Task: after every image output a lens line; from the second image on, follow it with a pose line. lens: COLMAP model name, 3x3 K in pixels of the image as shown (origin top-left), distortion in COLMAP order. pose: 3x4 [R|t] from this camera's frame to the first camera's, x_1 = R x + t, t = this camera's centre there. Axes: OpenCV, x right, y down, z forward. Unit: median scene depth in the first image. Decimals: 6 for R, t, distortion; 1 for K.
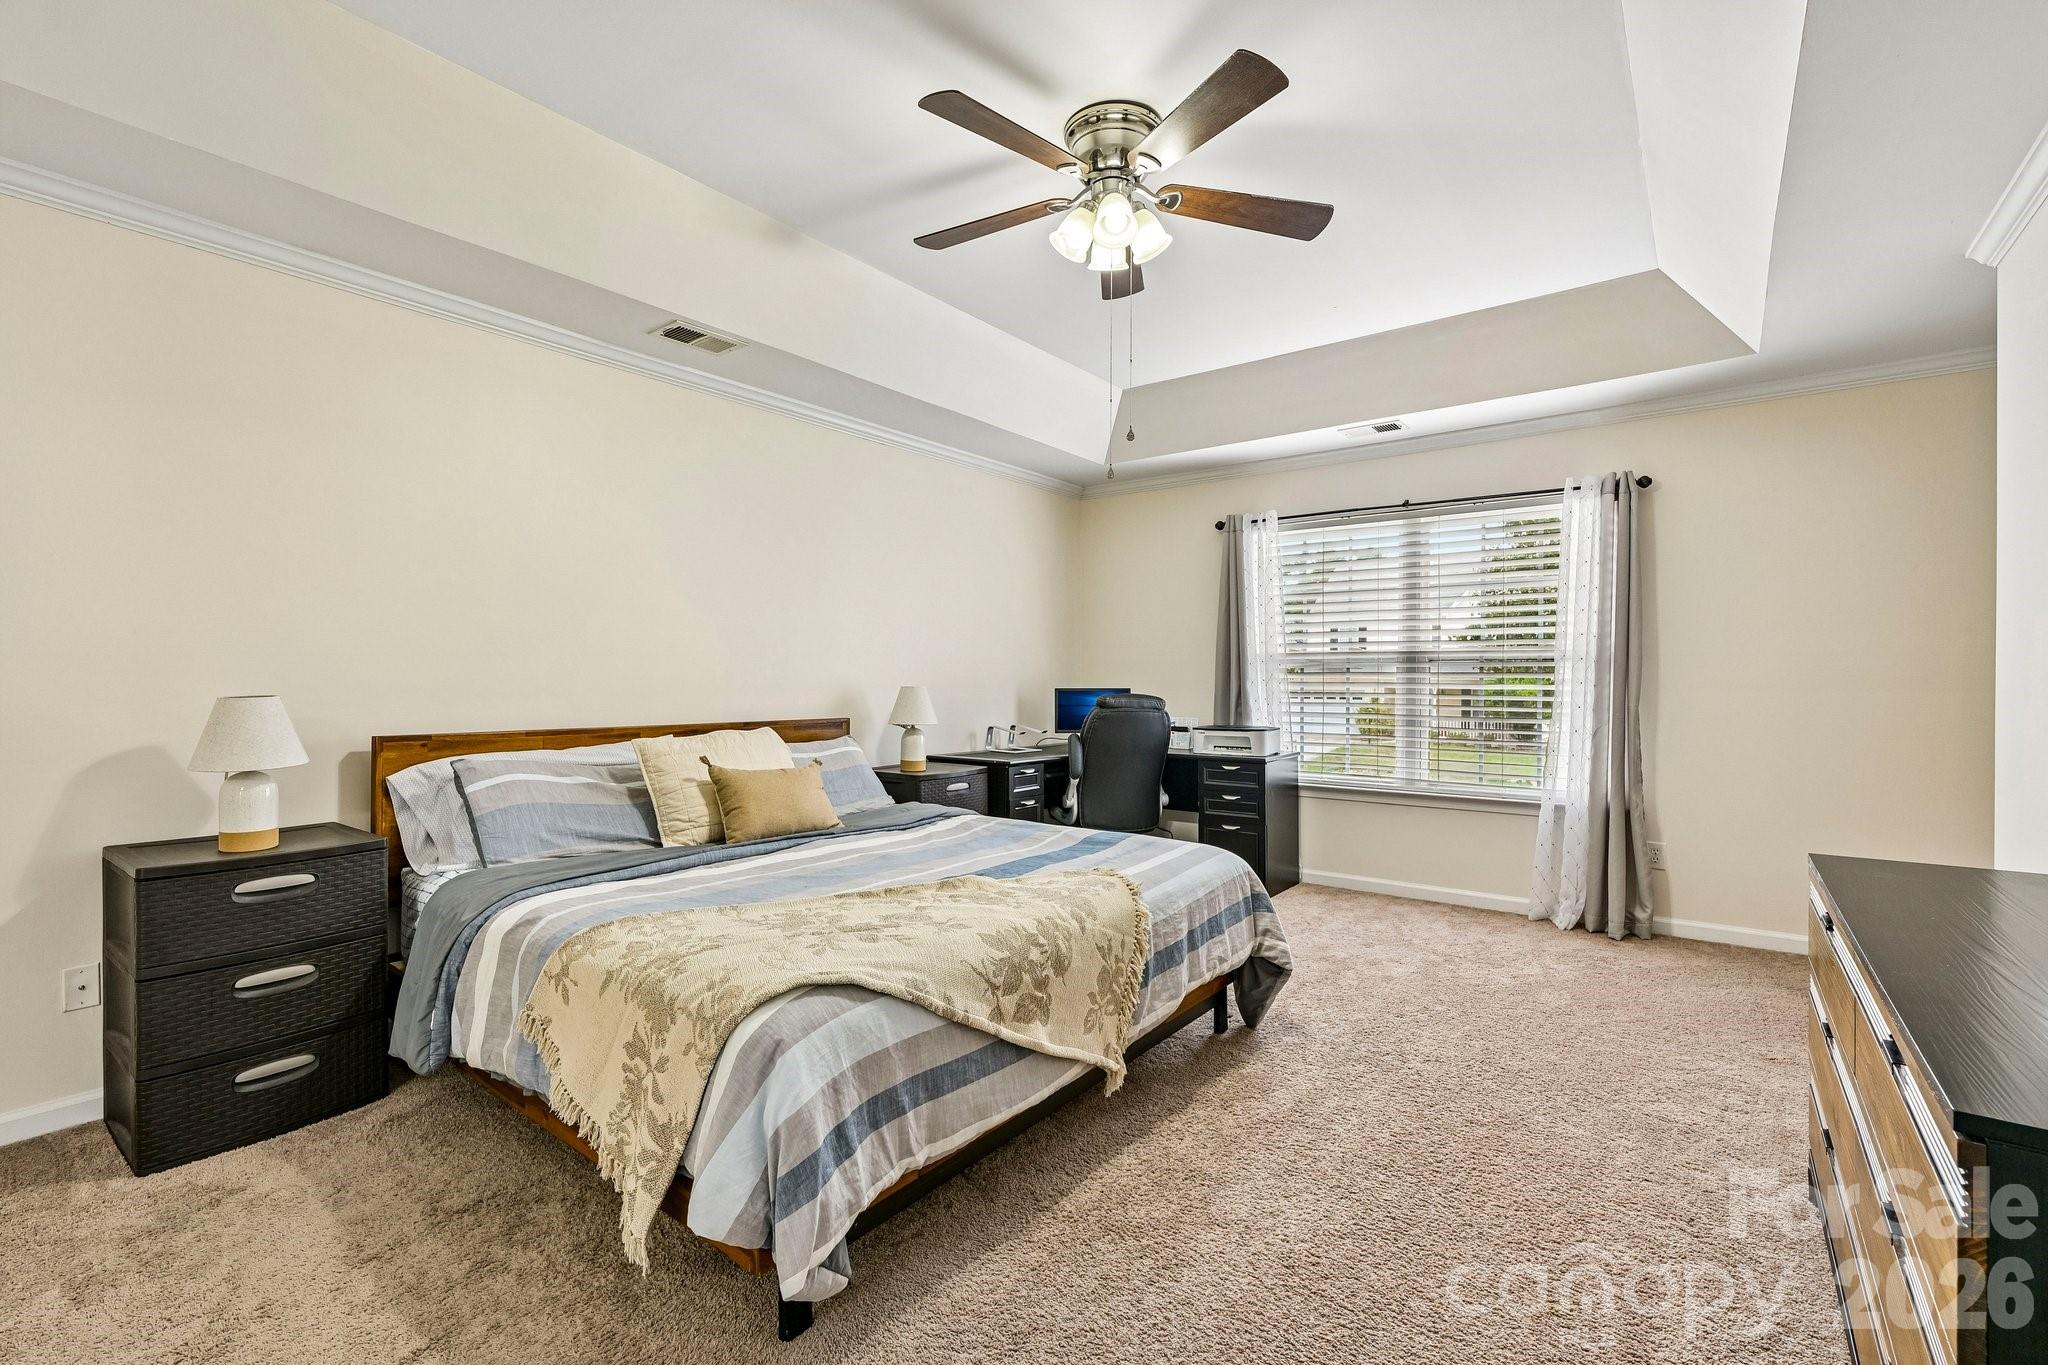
lens RADIAL K [[906.0, 0, 1019.8], [0, 906.0, 680.8], [0, 0, 1]] dist [-0.001826, -0.000898]
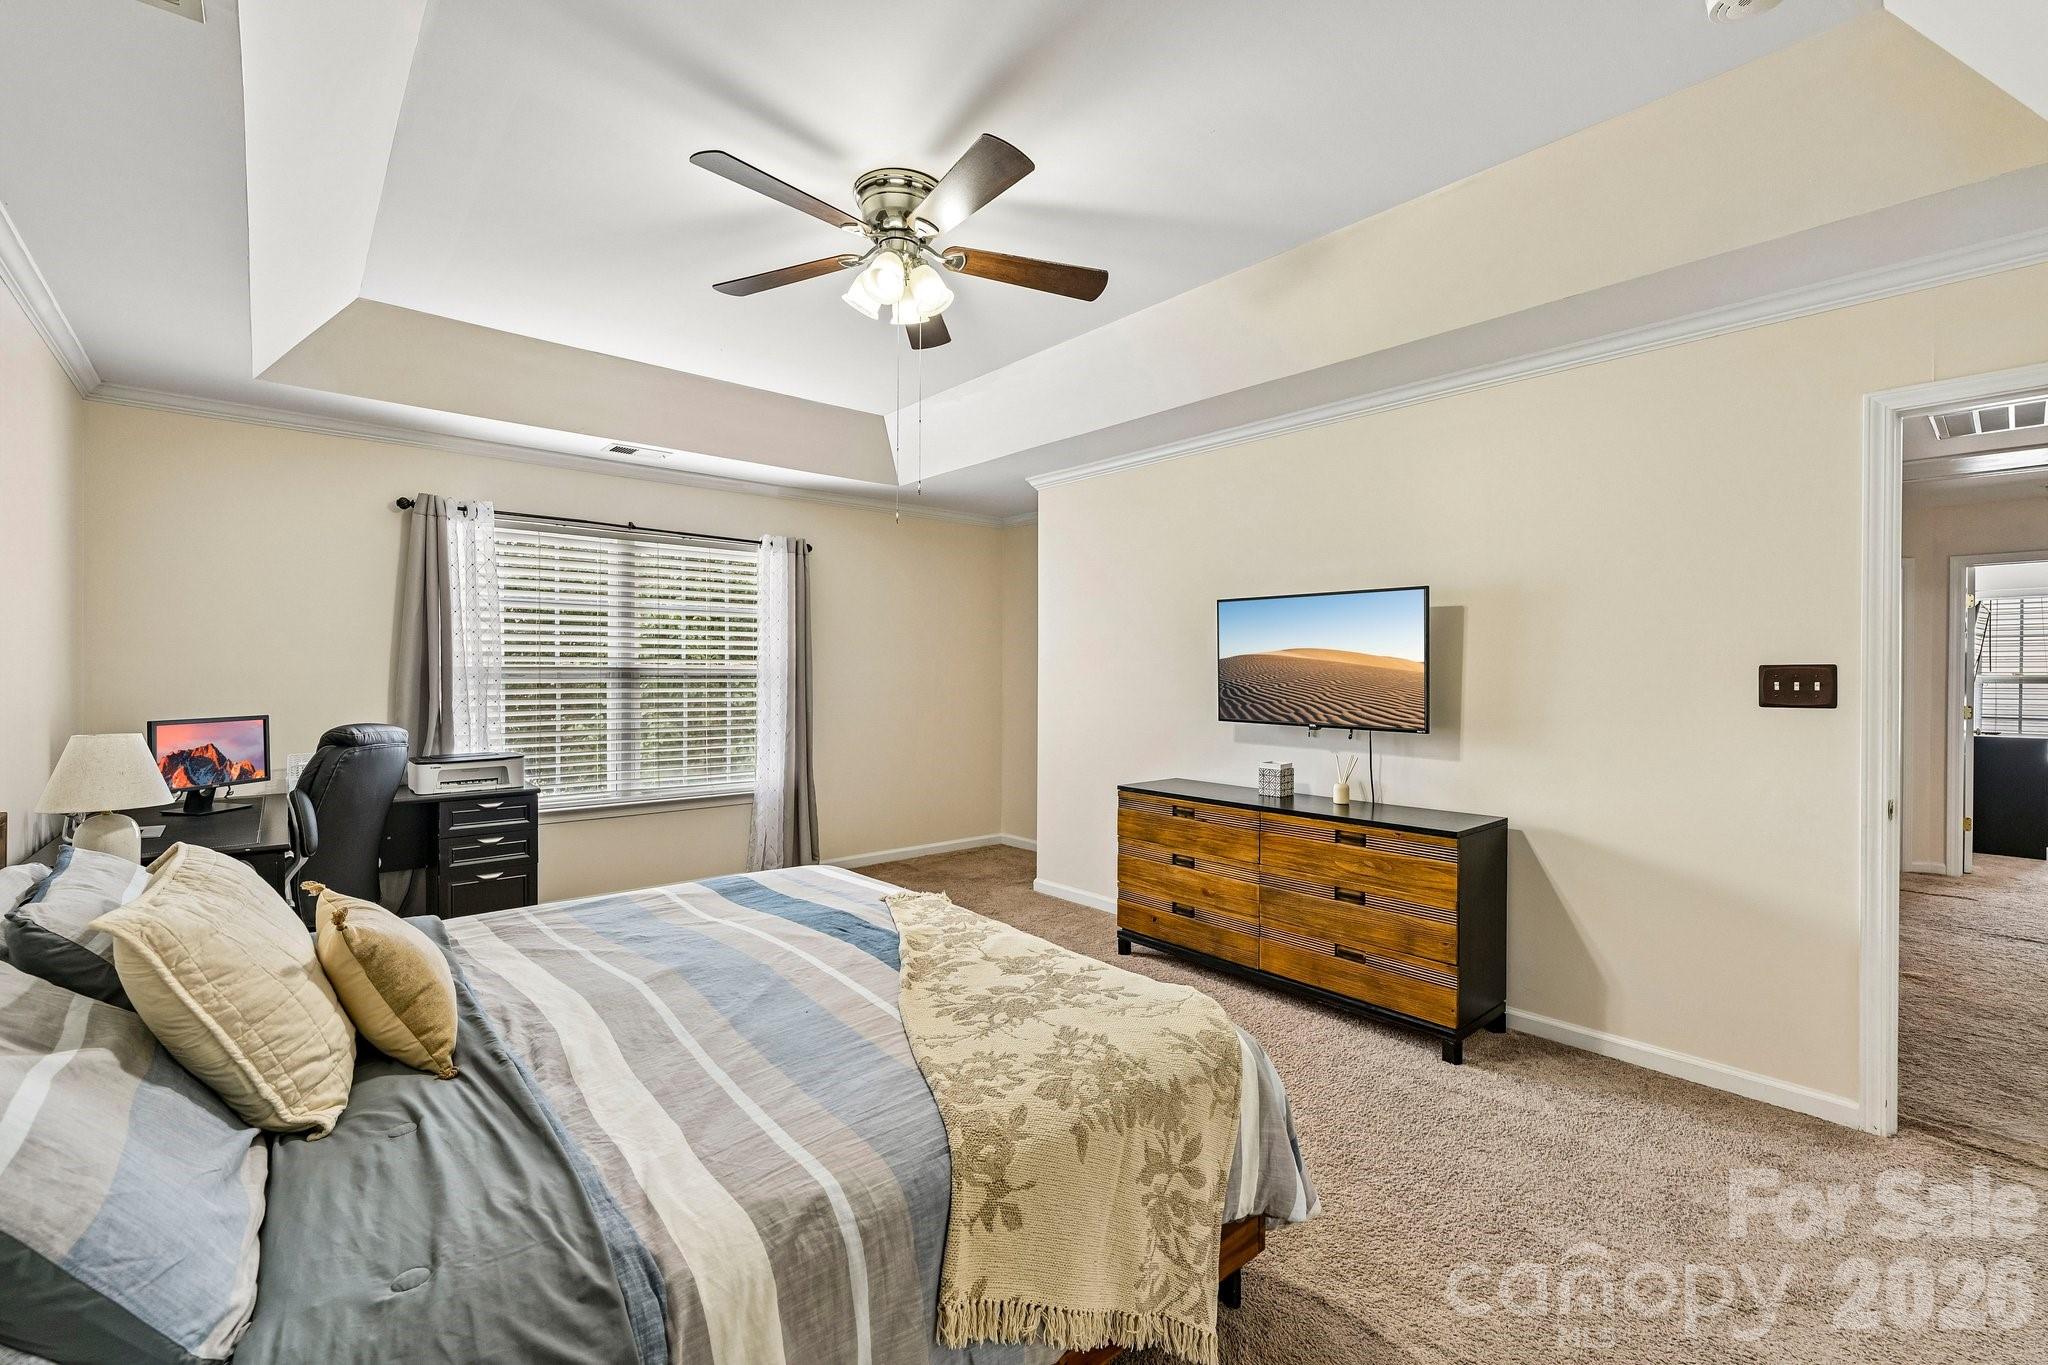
lens RADIAL K [[890.7, 0, 1019.6], [0, 890.7, 677.1], [0, 0, 1]] dist [0.010388, -0.000040]
pose [[0.186986, -0.008798, 0.982323, -0.555967], [0.000367, 0.999960, 0.008886, -0.034243], [-0.982362, -0.001301, 0.186982, 0.412422]]
